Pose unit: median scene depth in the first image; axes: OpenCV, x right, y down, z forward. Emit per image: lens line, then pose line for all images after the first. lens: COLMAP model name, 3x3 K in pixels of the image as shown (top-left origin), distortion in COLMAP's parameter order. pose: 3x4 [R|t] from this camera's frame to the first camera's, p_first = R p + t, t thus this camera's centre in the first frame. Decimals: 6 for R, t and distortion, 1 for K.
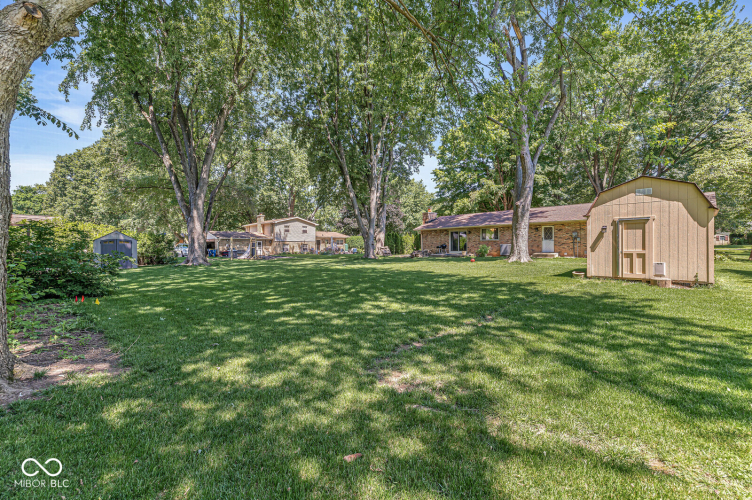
lens RADIAL K [[322.9, 0, 376.0], [0, 322.9, 250.0], [0, 0, 1]] dist [-0.001041, -0.000030]
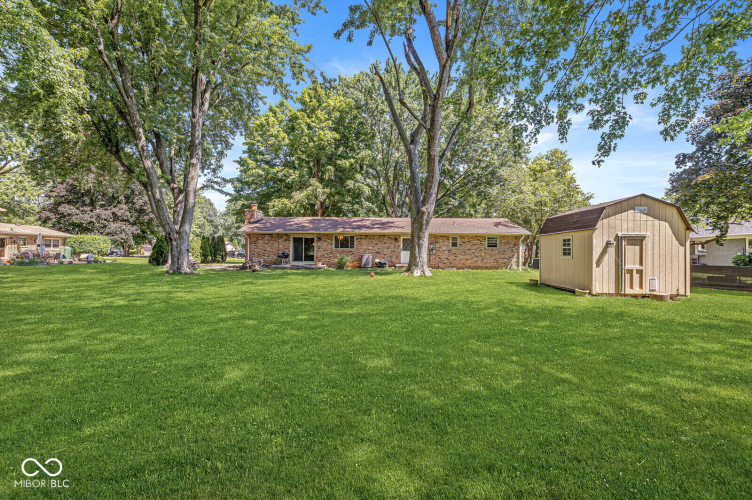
lens RADIAL K [[322.9, 0, 376.0], [0, 322.9, 250.0], [0, 0, 1]] dist [-0.001041, -0.000030]
pose [[0.724736, 0.031070, 0.688325, -0.461641], [-0.013562, 0.999433, -0.030833, -0.007696], [-0.688893, 0.013011, 0.724746, 0.789933]]
